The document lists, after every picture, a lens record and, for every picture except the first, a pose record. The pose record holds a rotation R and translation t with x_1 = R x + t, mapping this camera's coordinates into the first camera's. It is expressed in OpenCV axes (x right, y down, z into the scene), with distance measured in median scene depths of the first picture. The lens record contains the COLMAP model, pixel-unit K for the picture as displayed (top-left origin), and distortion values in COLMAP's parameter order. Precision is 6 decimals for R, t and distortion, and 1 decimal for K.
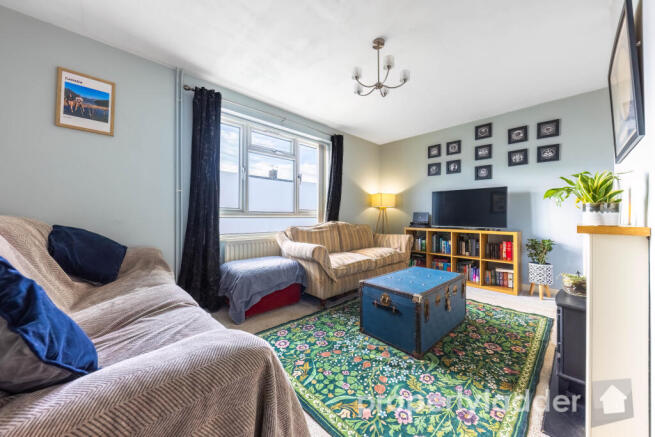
lens RADIAL K [[235.2, 0, 327.5], [0, 235.2, 218.5], [0, 0, 1]] dist [-0.001363, -0.000119]
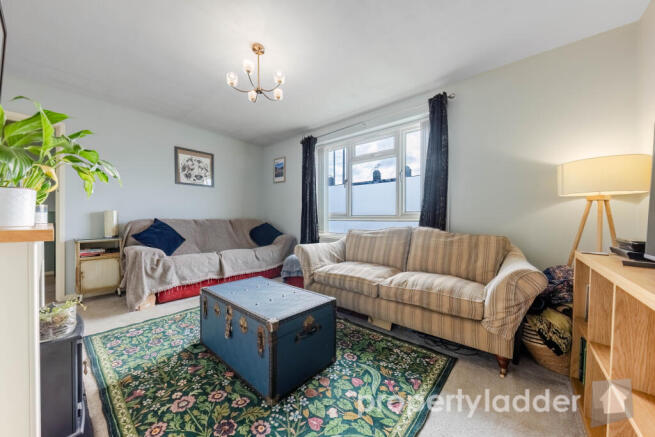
lens RADIAL K [[234.1, 0, 327.2], [0, 234.1, 222.0], [0, 0, 1]] dist [-0.000318, 0.000021]
pose [[0.109209, 0.005815, -0.994002, 1.356969], [-0.011652, 0.999922, 0.004570, -0.001345], [0.993950, 0.011083, 0.109269, 1.268280]]
